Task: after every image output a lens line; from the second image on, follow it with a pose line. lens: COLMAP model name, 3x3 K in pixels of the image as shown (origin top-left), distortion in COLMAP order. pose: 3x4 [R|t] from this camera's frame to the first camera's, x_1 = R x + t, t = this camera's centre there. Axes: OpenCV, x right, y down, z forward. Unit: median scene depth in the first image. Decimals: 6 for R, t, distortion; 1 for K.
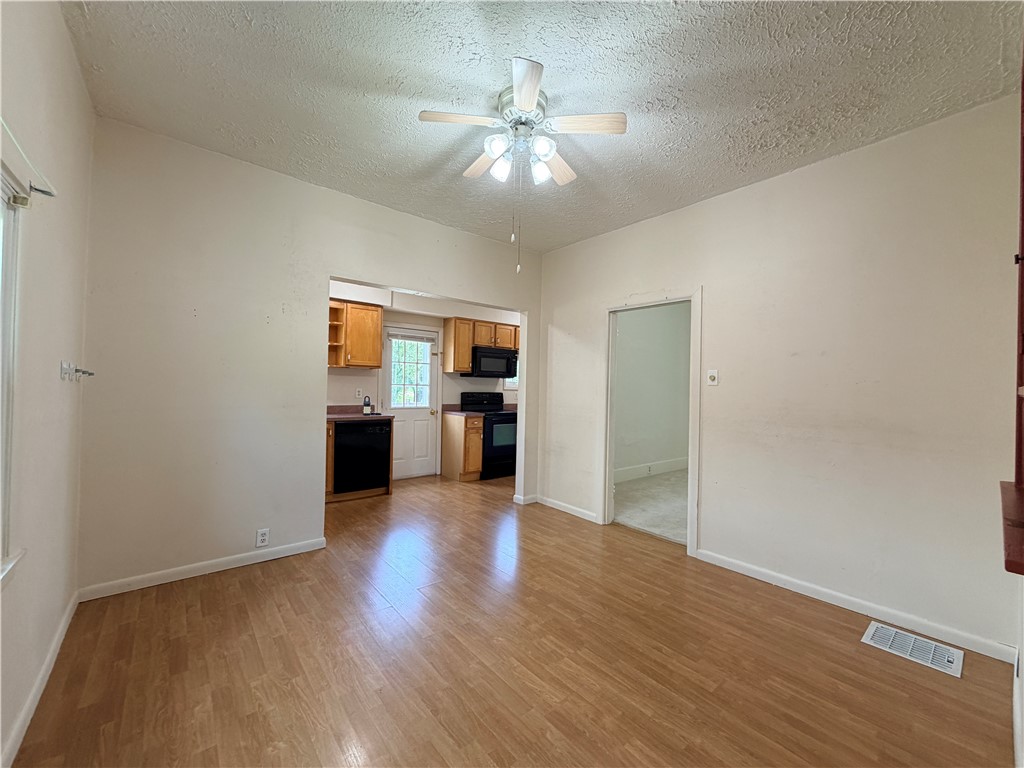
lens RADIAL K [[407.8, 0, 509.7], [0, 407.8, 384.7], [0, 0, 1]] dist [-0.000290, 0.000163]
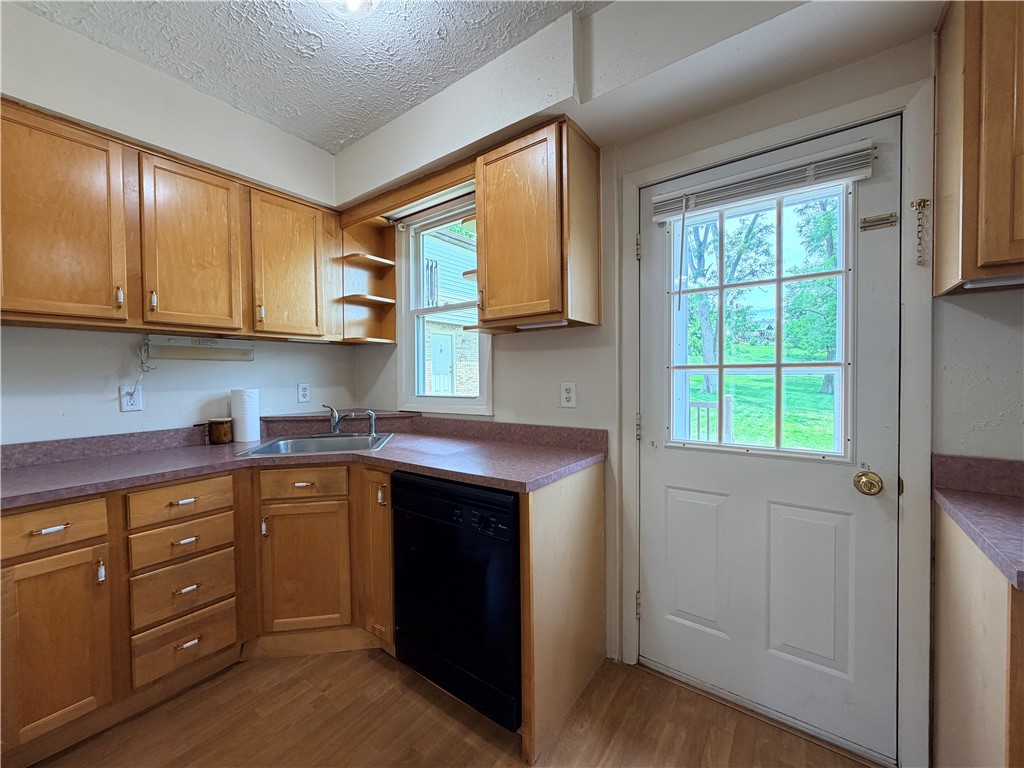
lens RADIAL K [[407.8, 0, 509.7], [0, 407.8, 384.7], [0, 0, 1]] dist [-0.000290, 0.000163]
pose [[0.244509, -0.002140, -0.969645, -0.040127], [0.020275, 0.999790, 0.002906, 0.017019], [0.969435, -0.020370, 0.244501, 1.505551]]
